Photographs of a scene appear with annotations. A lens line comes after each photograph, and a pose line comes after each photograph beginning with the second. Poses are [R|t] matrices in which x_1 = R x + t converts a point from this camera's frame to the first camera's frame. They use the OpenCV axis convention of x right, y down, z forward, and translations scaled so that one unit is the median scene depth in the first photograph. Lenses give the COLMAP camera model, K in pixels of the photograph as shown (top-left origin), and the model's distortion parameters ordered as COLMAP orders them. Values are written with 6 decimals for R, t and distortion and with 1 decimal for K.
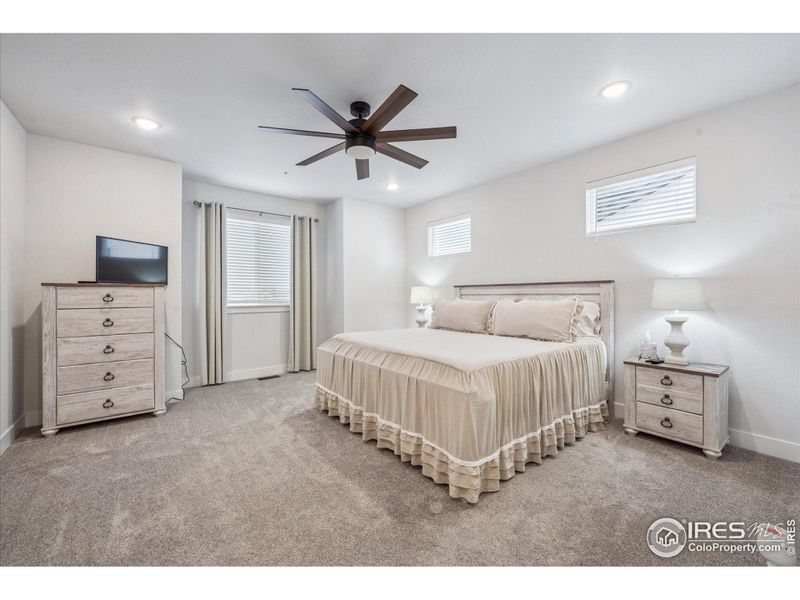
lens RADIAL K [[323.4, 0, 404.4], [0, 323.4, 301.2], [0, 0, 1]] dist [-0.000042, -0.000125]
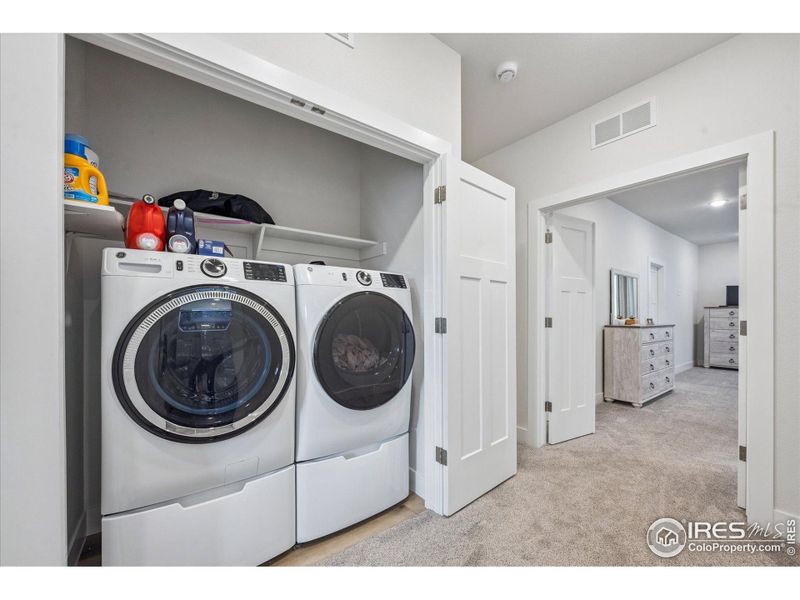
lens RADIAL K [[317.1, 0, 396.5], [0, 317.1, 313.3], [0, 0, 1]] dist [0.001329, 0.000191]
pose [[-0.044749, -0.002825, -0.998994, 1.396299], [-0.007909, 0.999966, -0.002474, 0.015267], [0.998967, 0.007790, -0.044770, -1.229239]]
